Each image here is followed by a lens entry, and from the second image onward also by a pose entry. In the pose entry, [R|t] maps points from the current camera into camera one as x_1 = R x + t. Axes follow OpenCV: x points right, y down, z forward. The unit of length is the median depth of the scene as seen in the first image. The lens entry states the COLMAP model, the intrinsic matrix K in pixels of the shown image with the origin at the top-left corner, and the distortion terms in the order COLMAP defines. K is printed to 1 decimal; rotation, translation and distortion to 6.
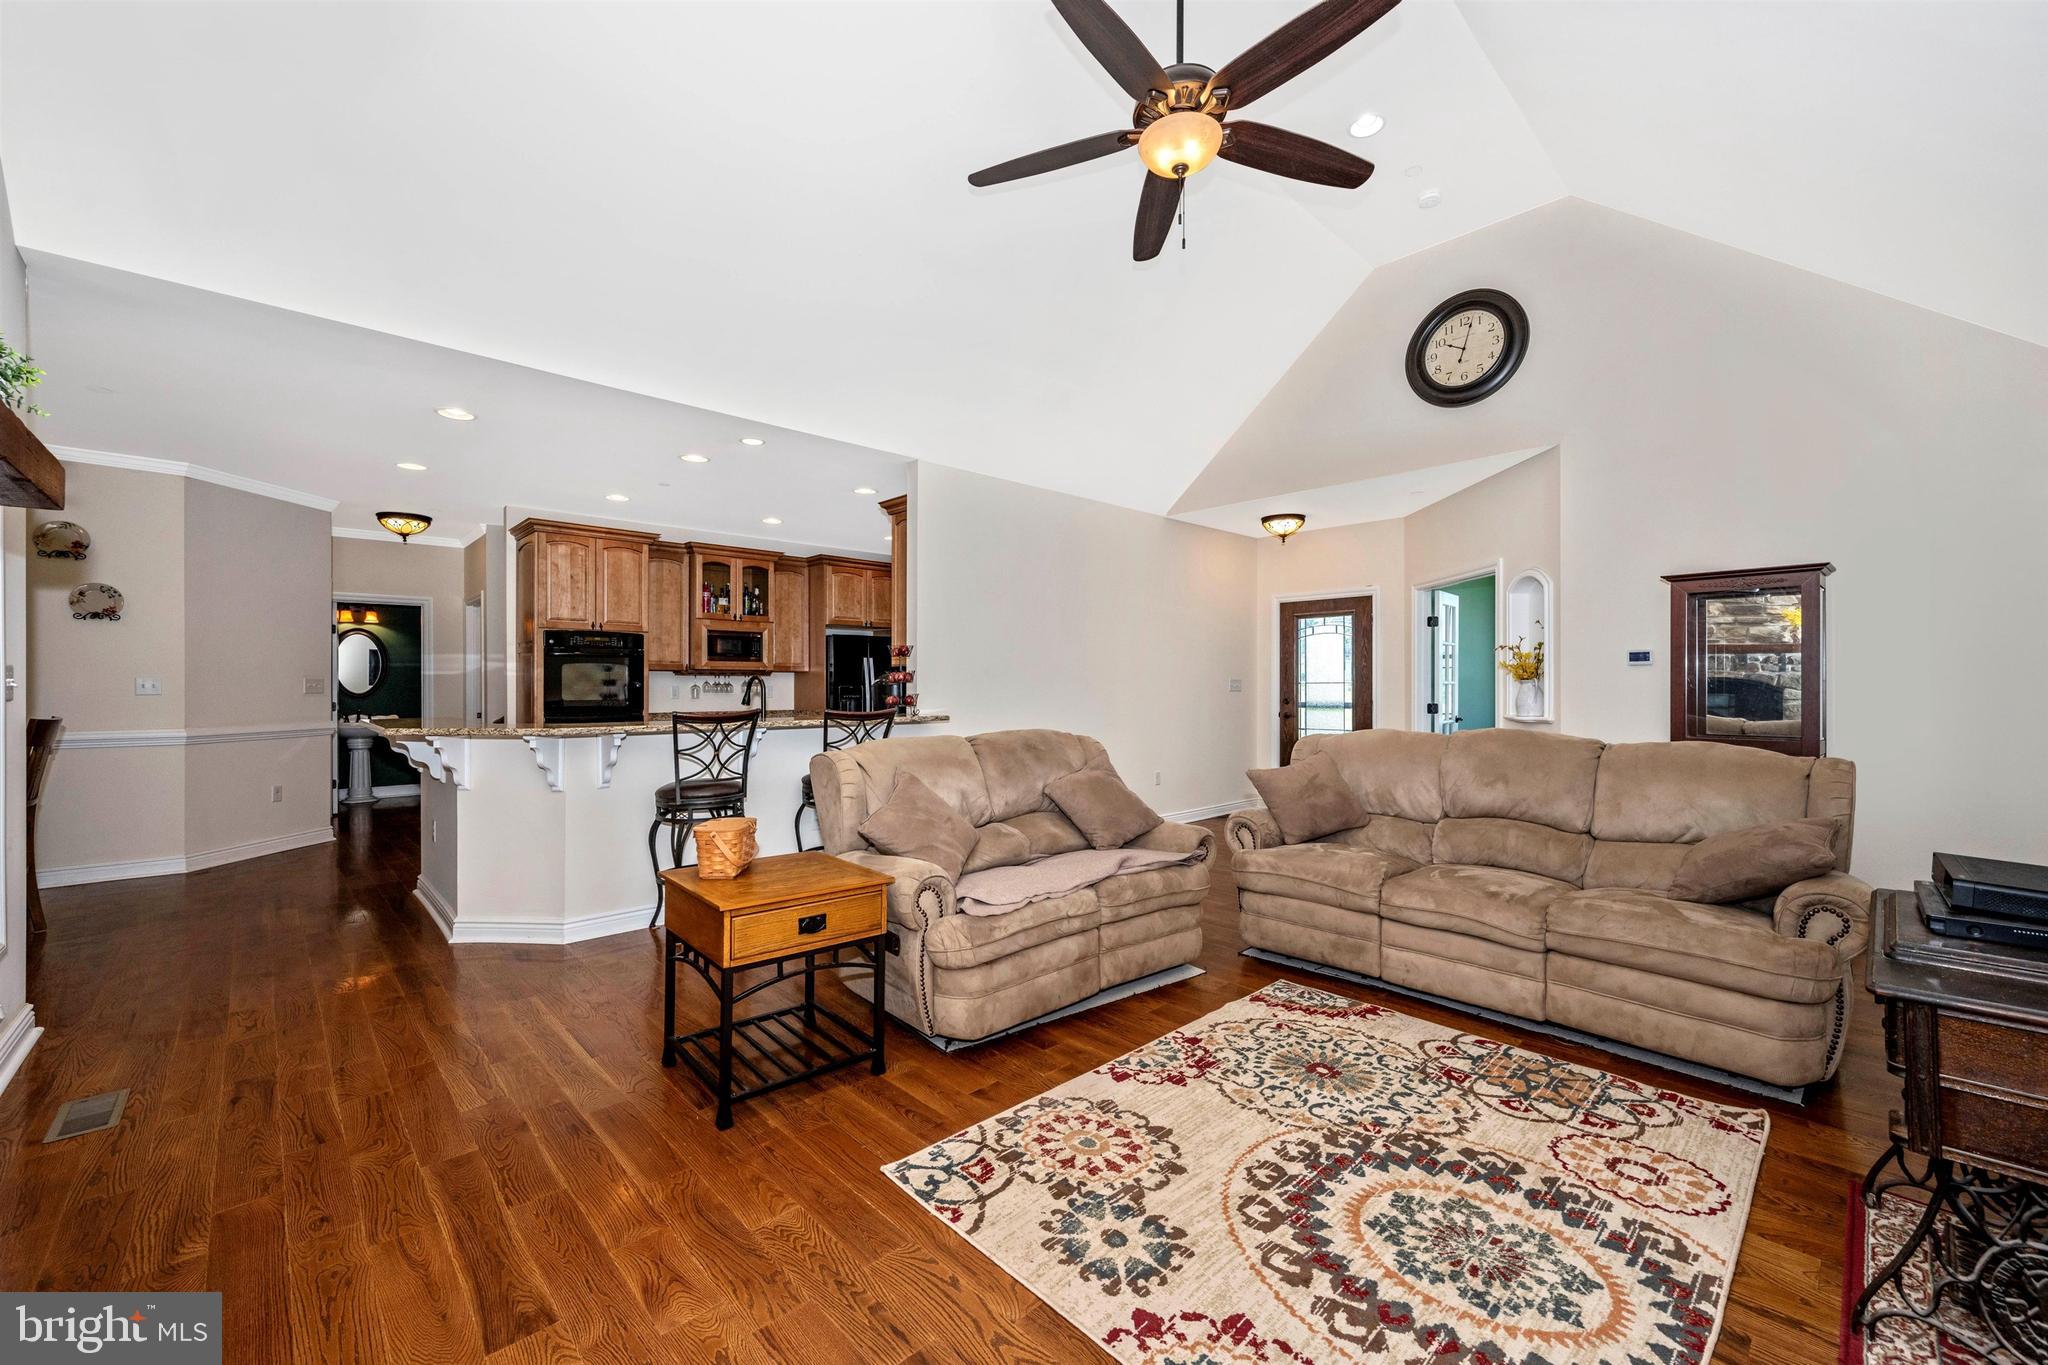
lens RADIAL K [[816.8, 0, 1007.9], [0, 816.8, 679.3], [0, 0, 1]] dist [-0.003376, 0.001057]
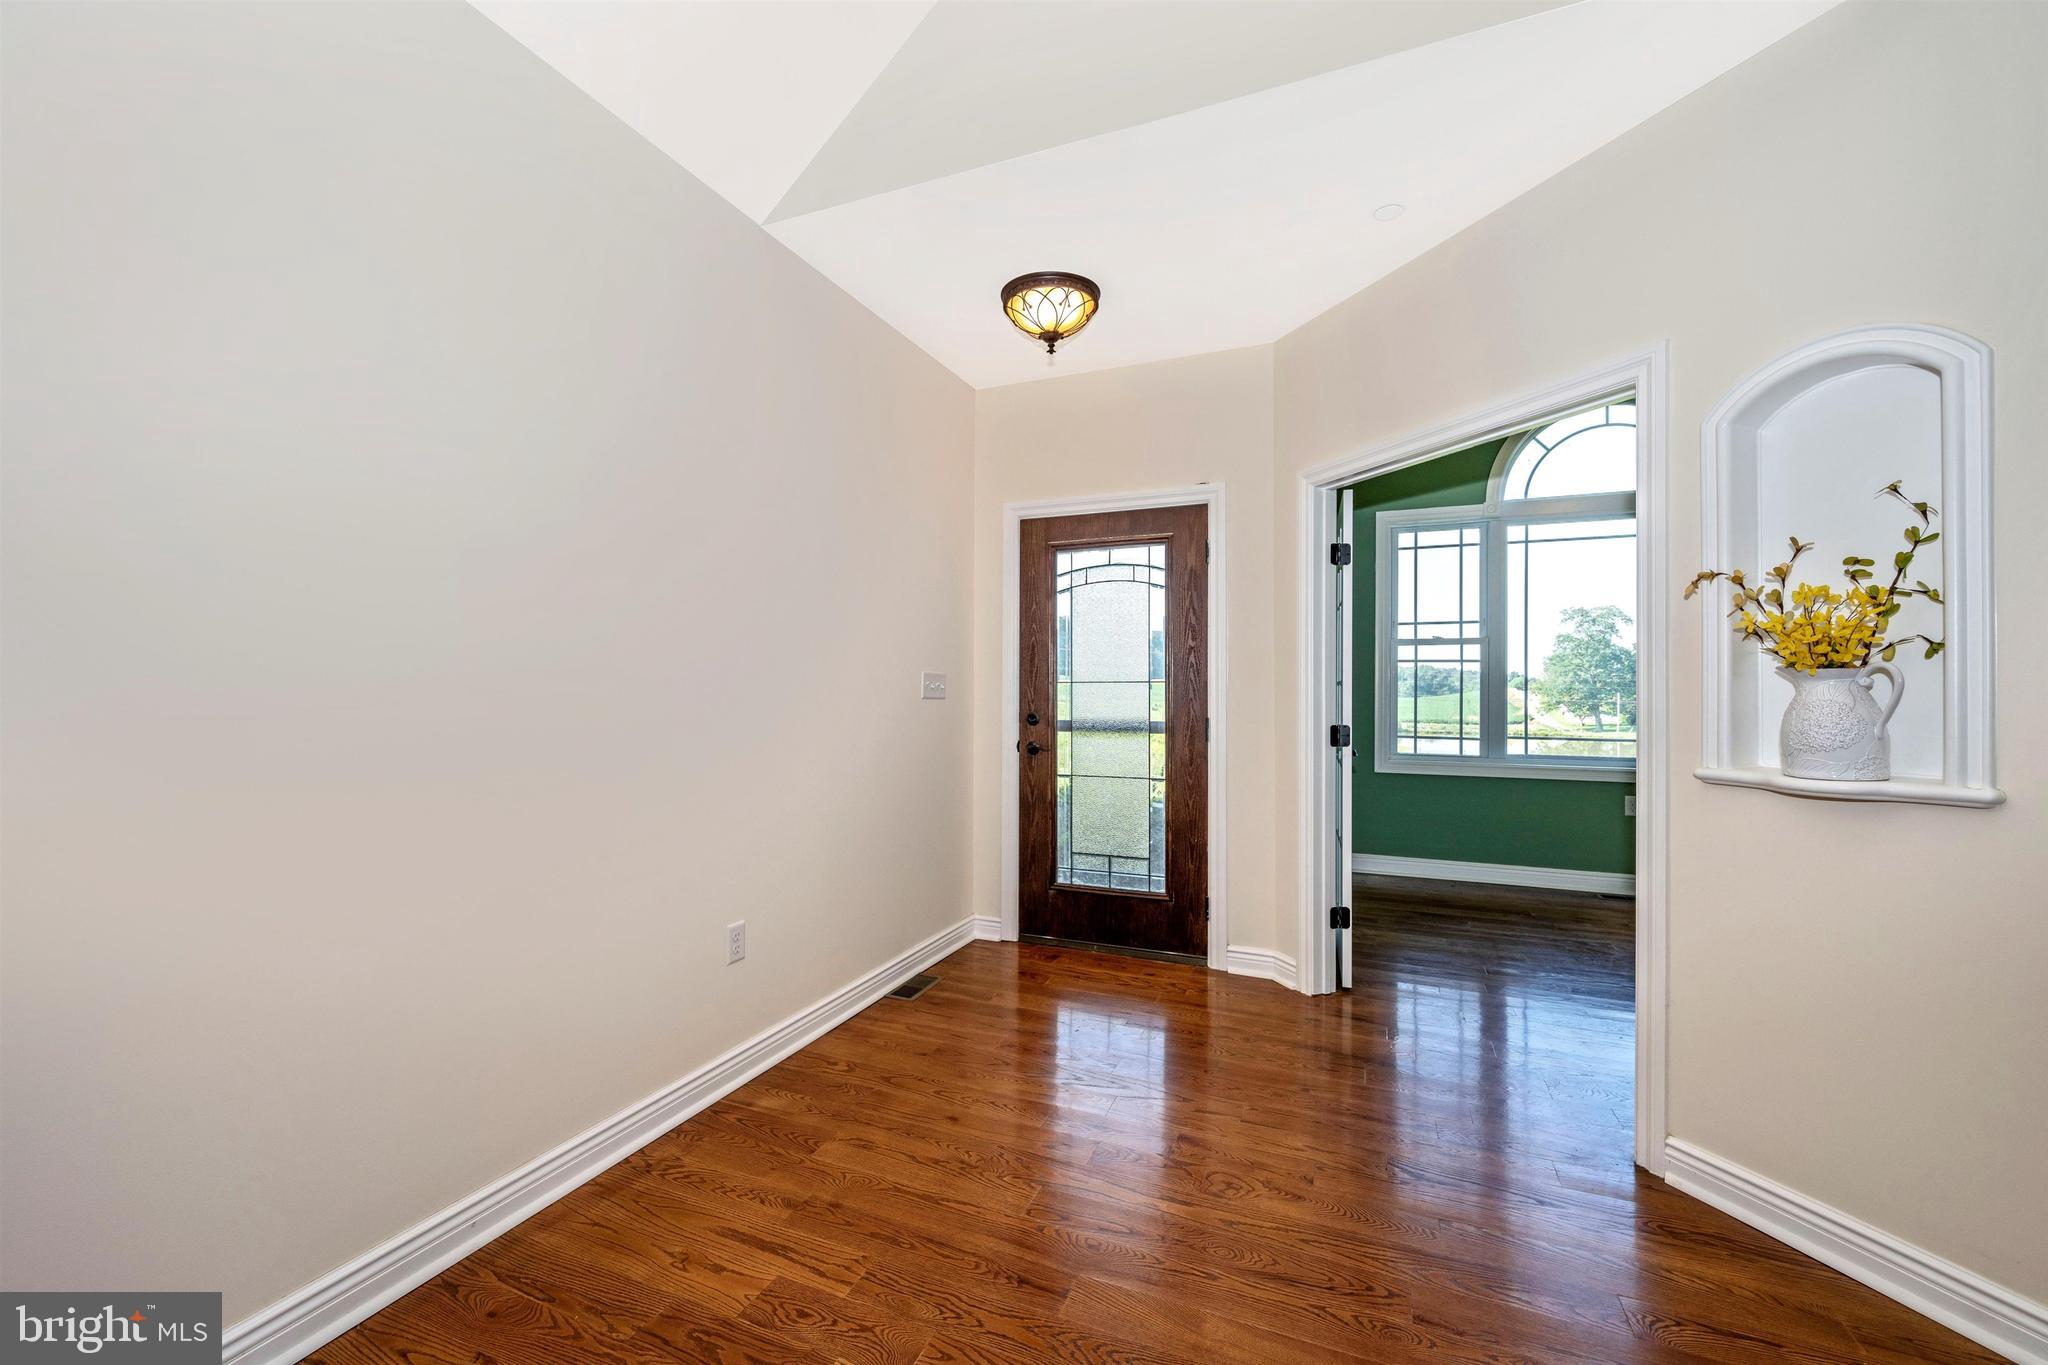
lens RADIAL K [[816.8, 0, 1020.2], [0, 816.8, 683.5], [0, 0, 1]] dist [-0.003376, 0.001057]
pose [[0.912520, 0.004021, 0.409013, 0.256835], [-0.004605, 0.999989, 0.000443, 0.010477], [-0.409007, -0.002288, 0.912528, 1.067768]]
